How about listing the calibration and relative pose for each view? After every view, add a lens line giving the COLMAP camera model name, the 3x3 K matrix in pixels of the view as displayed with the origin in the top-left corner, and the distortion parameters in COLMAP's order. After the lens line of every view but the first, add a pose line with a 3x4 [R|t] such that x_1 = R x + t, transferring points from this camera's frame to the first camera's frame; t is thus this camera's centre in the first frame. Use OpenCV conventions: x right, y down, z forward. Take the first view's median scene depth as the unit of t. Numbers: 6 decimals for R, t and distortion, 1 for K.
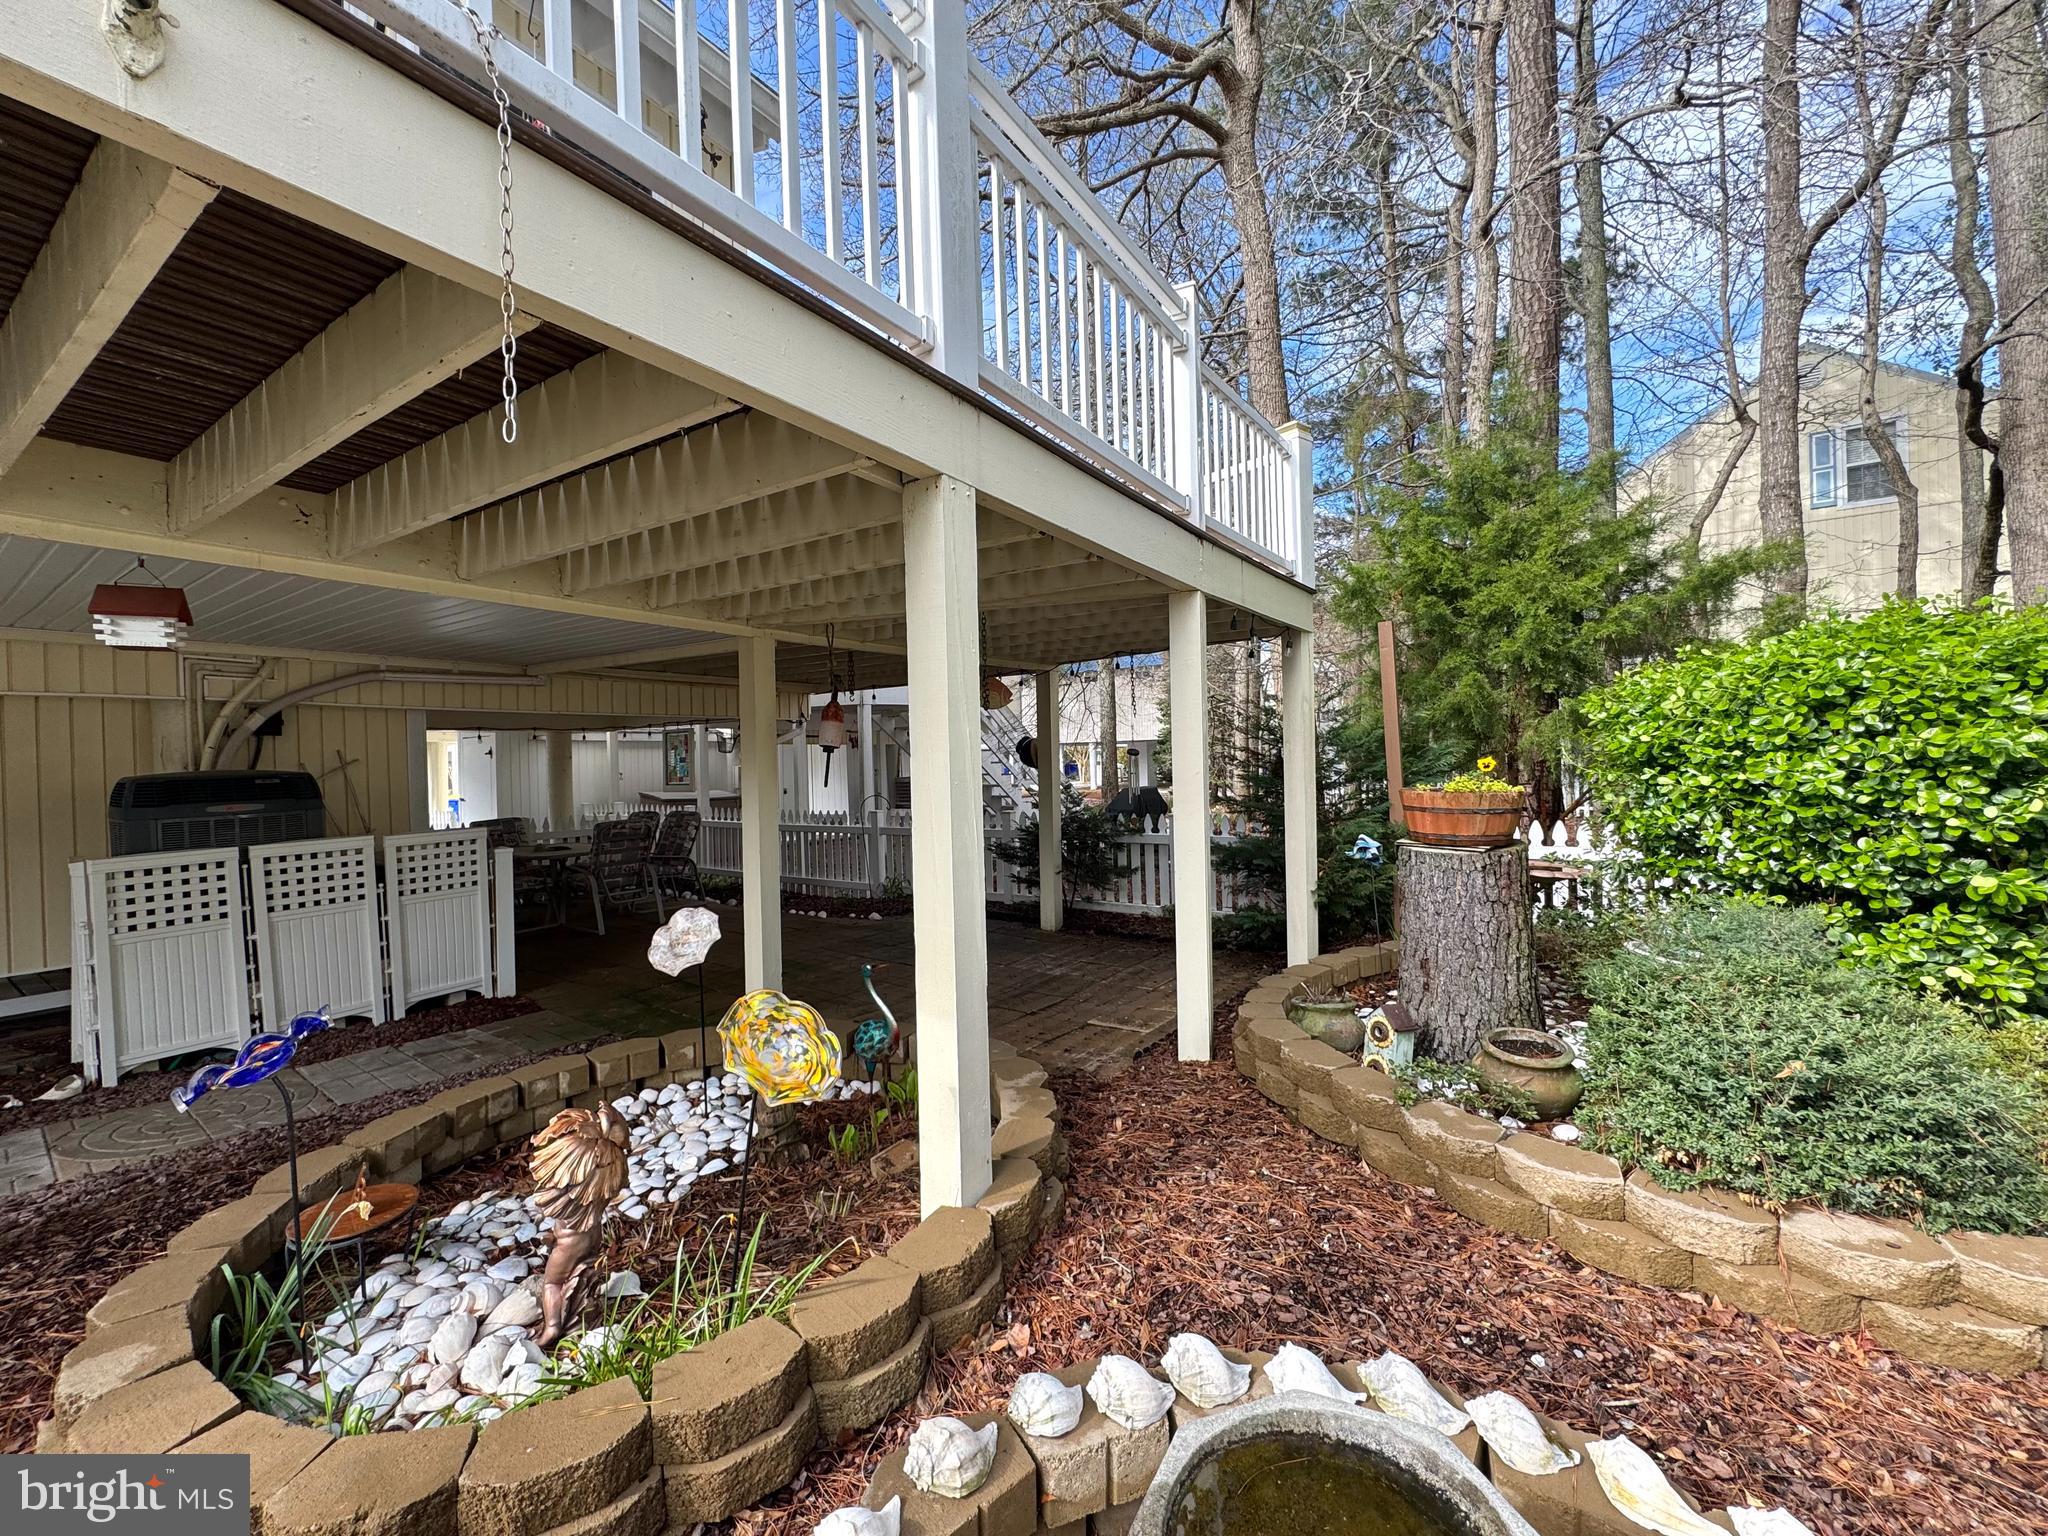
lens RADIAL K [[819.4, 0, 1019.3], [0, 819.4, 764.6], [0, 0, 1]] dist [-0.001432, -0.000045]
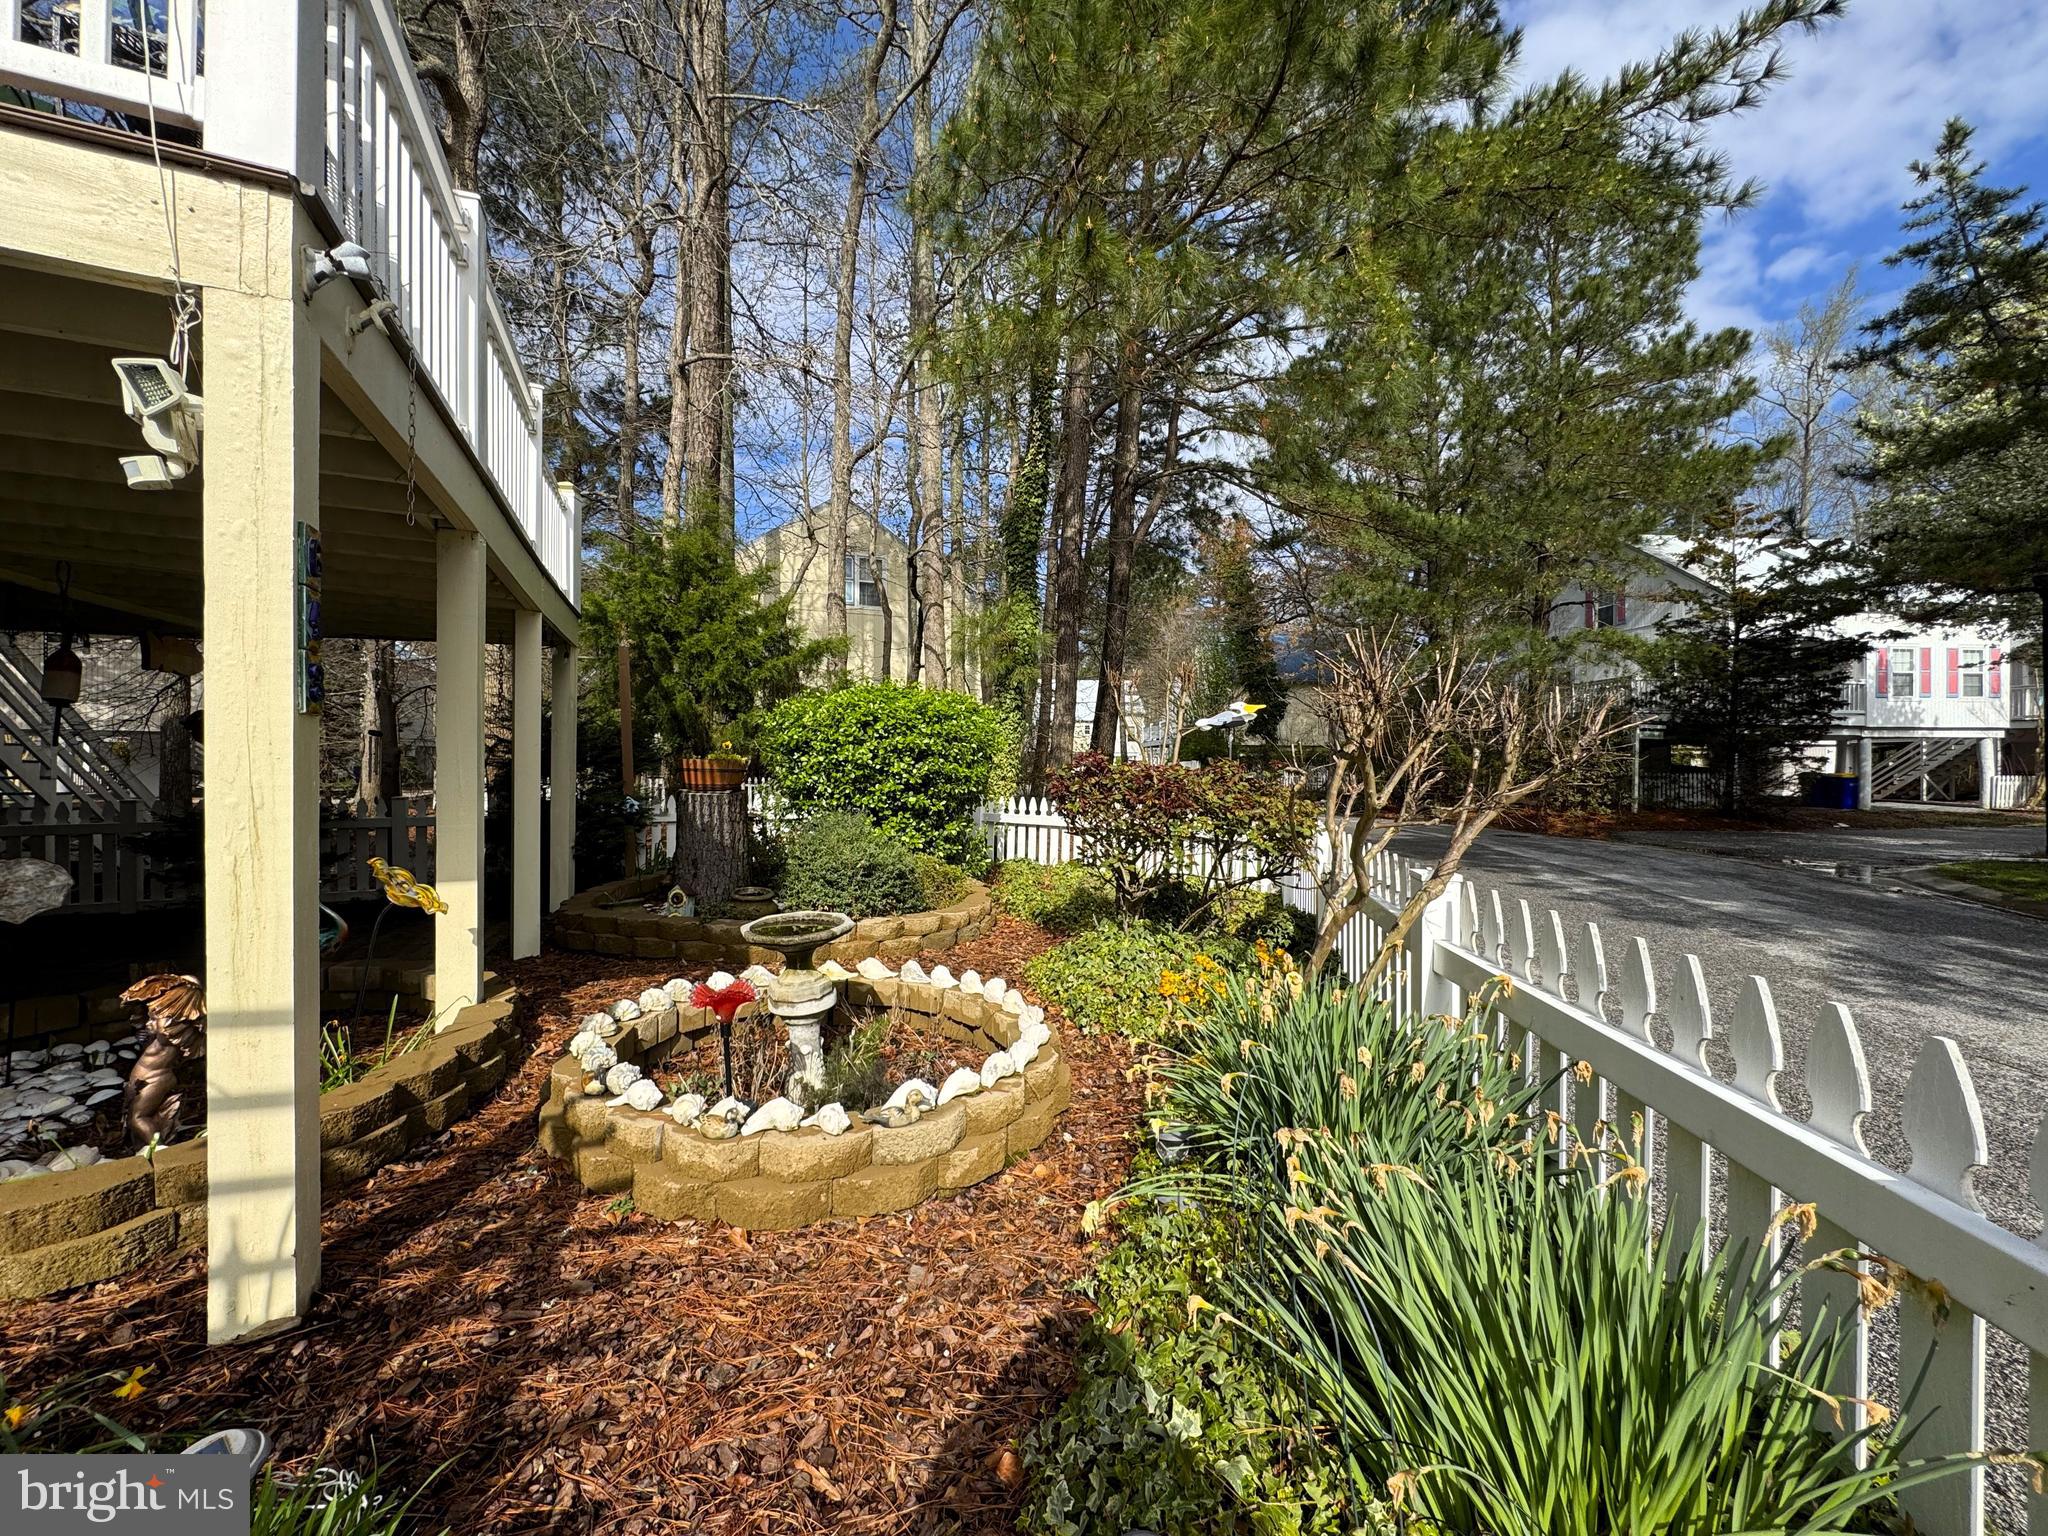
lens RADIAL K [[819.4, 0, 1019.3], [0, 819.4, 764.6], [0, 0, 1]] dist [-0.001432, -0.000045]
pose [[0.544696, 0.027630, 0.838178, -0.587982], [-0.013415, 0.999616, -0.024234, 0.078674], [-0.838526, 0.001956, 0.544858, -0.504874]]
